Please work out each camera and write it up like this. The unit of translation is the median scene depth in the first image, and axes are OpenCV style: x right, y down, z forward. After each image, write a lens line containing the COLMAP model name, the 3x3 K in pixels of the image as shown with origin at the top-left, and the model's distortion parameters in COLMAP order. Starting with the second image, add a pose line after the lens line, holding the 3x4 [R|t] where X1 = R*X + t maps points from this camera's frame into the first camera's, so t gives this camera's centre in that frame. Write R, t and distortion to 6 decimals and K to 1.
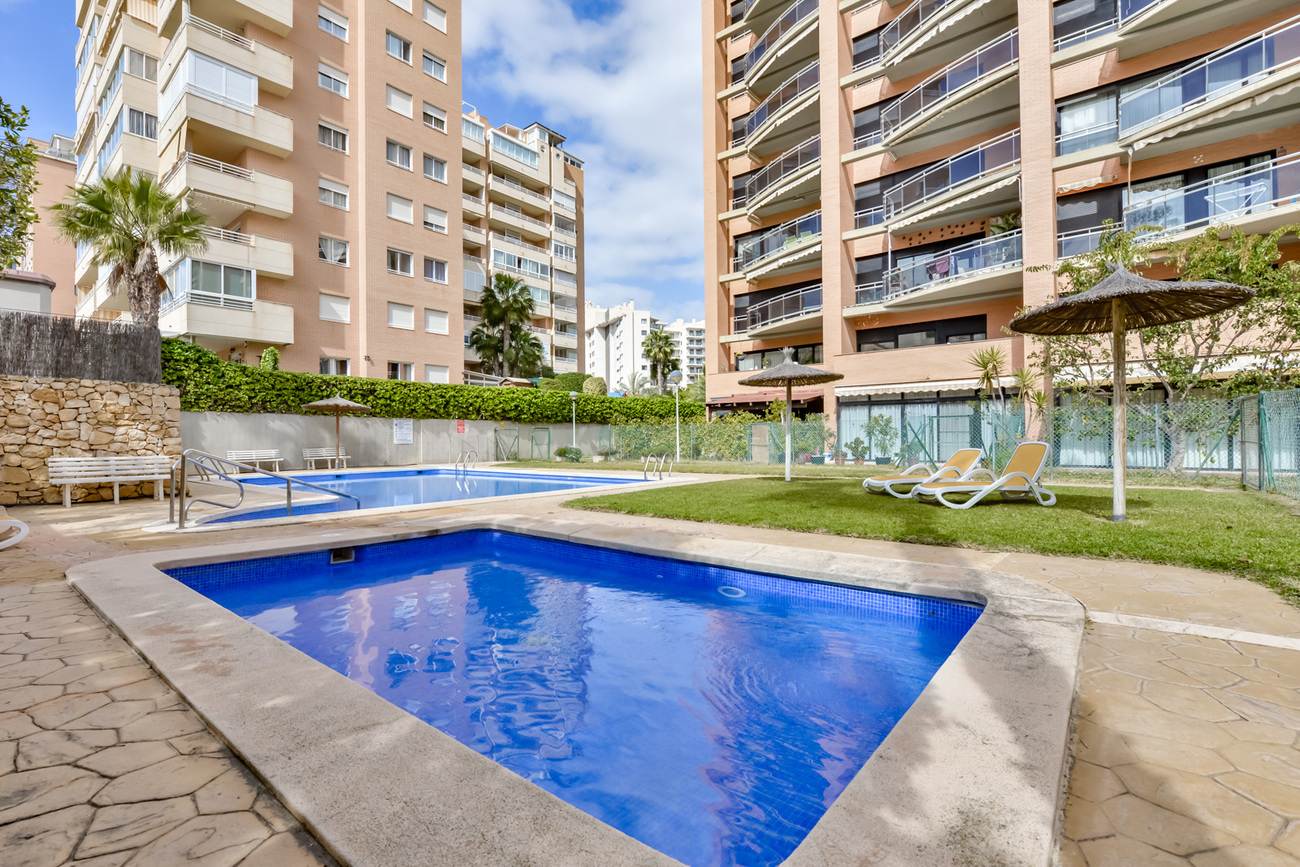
lens RADIAL K [[571.1, 0, 652.2], [0, 571.1, 435.2], [0, 0, 1]] dist [-0.008949, -0.000621]
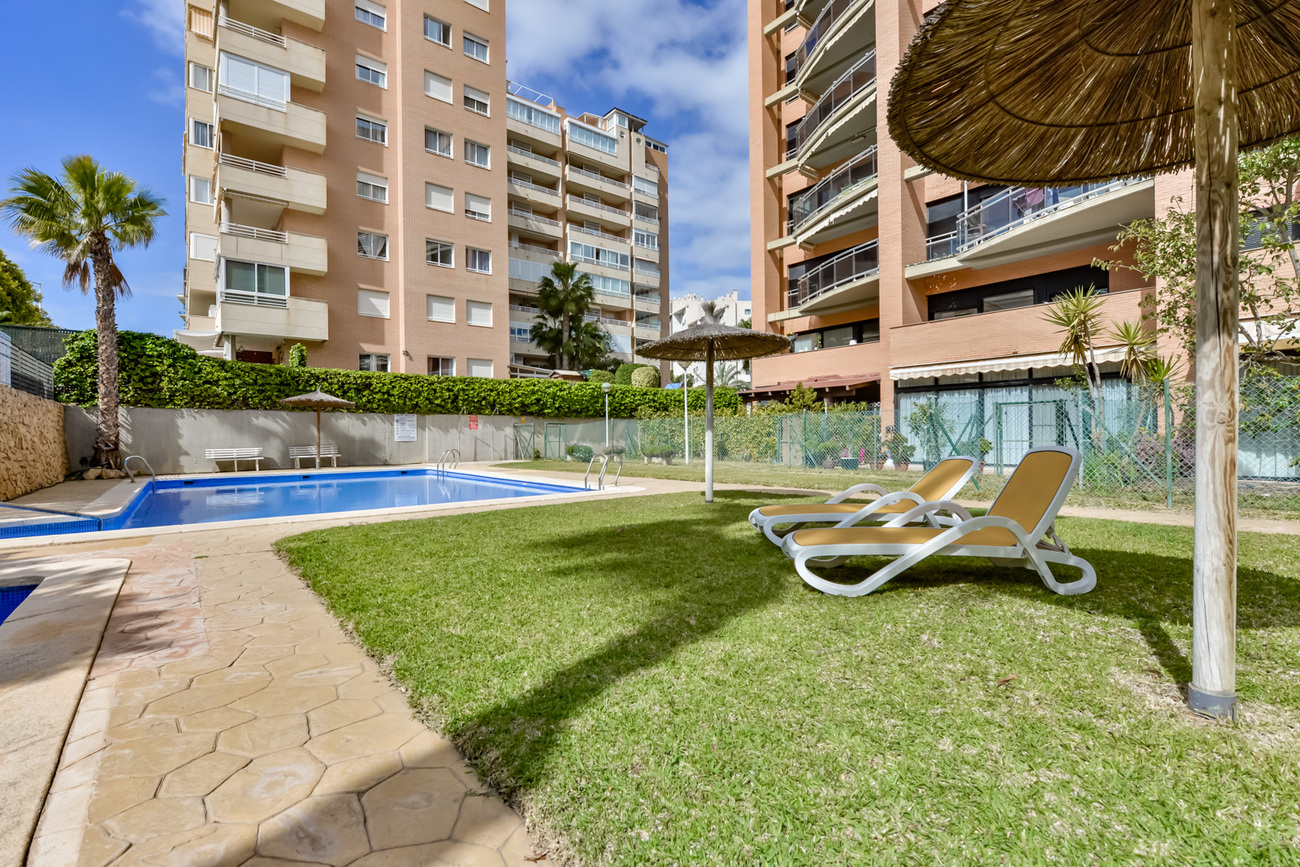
lens RADIAL K [[571.1, 0, 654.9], [0, 571.1, 437.2], [0, 0, 1]] dist [-0.008949, -0.000621]
pose [[0.980271, -0.001614, -0.197653, 0.130961], [0.003988, 0.999925, 0.011609, -0.000727], [0.197619, -0.012168, 0.980203, 0.142342]]
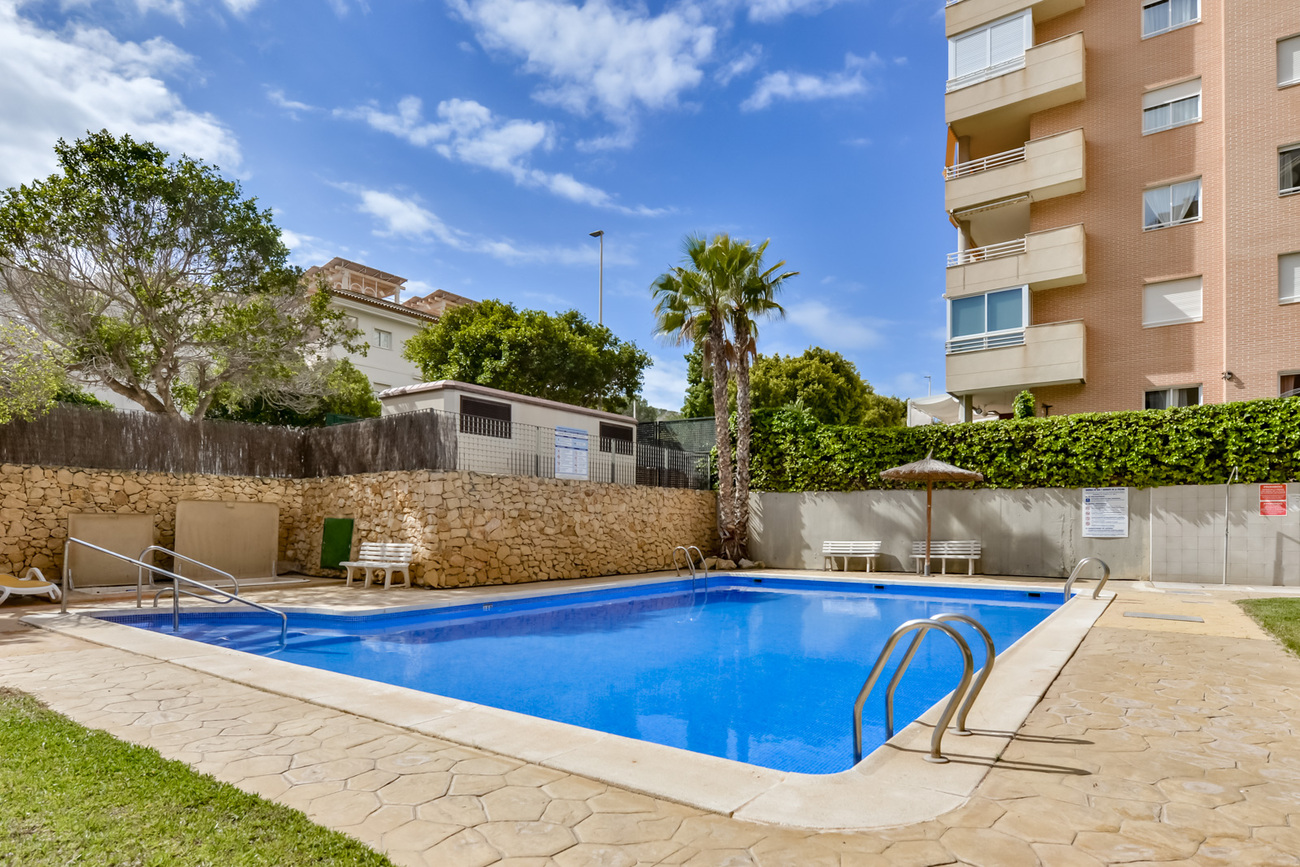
lens RADIAL K [[709.0, 0, 680.9], [0, 709.0, 527.7], [0, 0, 1]] dist [-0.004151, -0.001650]
pose [[0.081425, 0.008771, -0.996641, 0.139295], [0.001753, 0.999958, 0.008943, -0.000127], [0.996678, -0.002475, 0.081407, 0.501248]]
